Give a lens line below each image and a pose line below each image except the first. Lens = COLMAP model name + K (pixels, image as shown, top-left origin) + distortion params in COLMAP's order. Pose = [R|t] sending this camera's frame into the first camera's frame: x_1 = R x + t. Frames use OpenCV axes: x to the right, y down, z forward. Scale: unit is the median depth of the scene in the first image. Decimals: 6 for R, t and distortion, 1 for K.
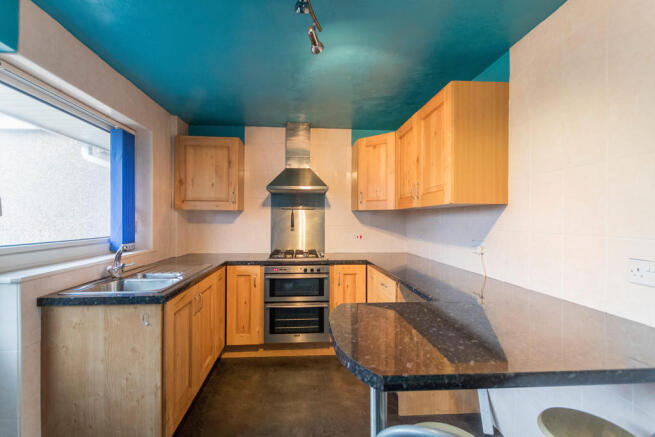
lens RADIAL K [[306.7, 0, 328.0], [0, 306.7, 218.3], [0, 0, 1]] dist [-0.003038, -0.000433]
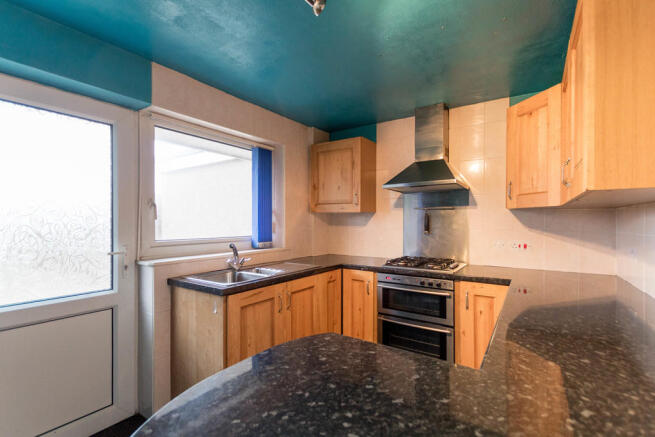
lens RADIAL K [[306.7, 0, 326.6], [0, 306.7, 222.0], [0, 0, 1]] dist [-0.003038, -0.000433]
pose [[0.770019, -0.001835, -0.638018, 0.250306], [0.003710, 0.999992, 0.001602, 0.002780], [0.638010, -0.003600, 0.770020, 0.200453]]
